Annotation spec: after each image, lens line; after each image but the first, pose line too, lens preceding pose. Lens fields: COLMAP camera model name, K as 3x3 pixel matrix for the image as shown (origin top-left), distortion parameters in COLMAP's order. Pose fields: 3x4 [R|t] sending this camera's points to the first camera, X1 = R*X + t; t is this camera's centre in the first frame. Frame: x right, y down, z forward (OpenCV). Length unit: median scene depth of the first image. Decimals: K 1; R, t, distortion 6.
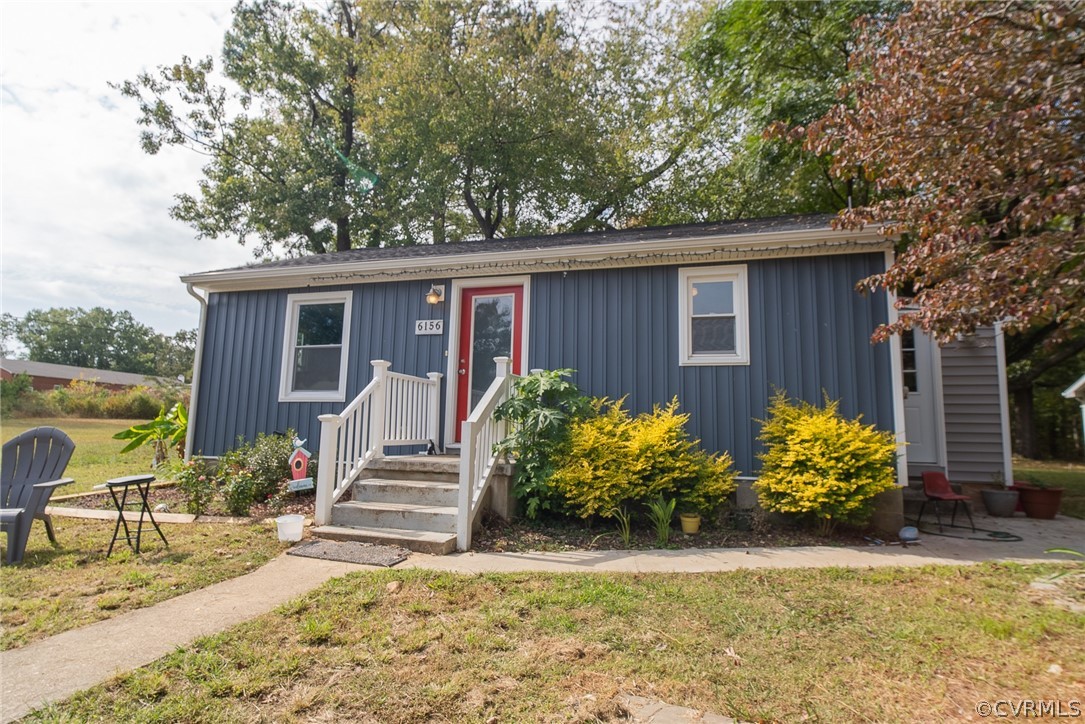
lens RADIAL K [[554.3, 0, 587.5], [0, 554.3, 346.0], [0, 0, 1]] dist [0.001239, 0.000232]
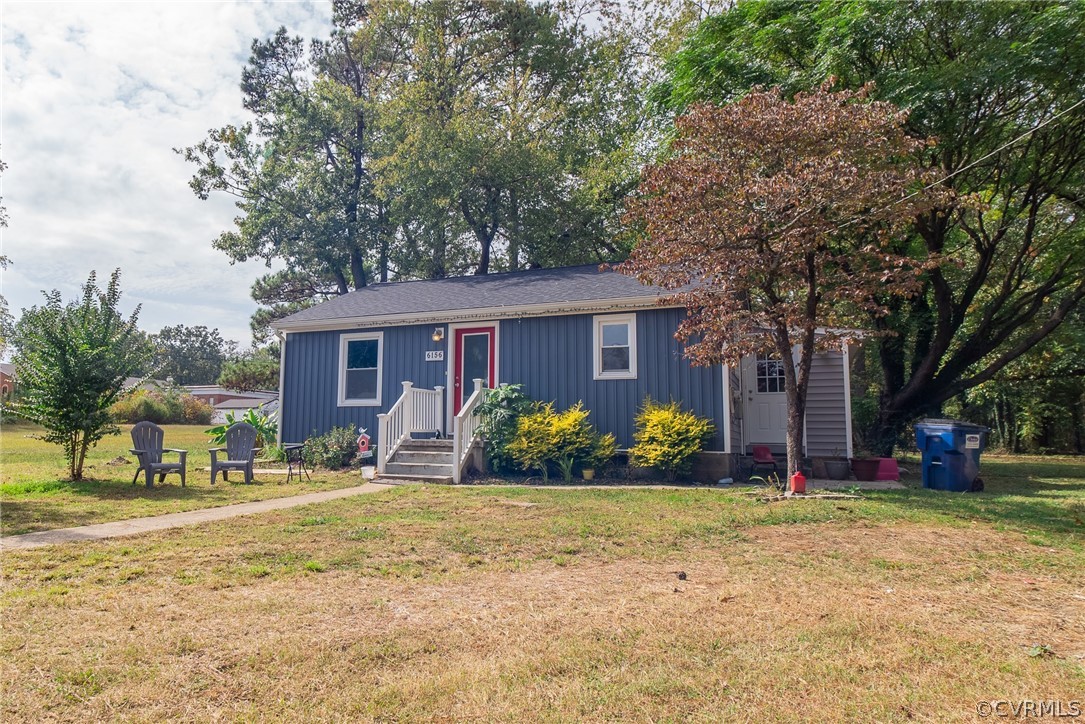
lens RADIAL K [[566.8, 0, 542.5], [0, 566.8, 362.0], [0, 0, 1]] dist [-0.001784, -0.000264]
pose [[0.995771, -0.022154, -0.089164, 0.177854], [0.024945, 0.999229, 0.030312, -0.070498], [0.088424, -0.032408, 0.995556, -0.629738]]
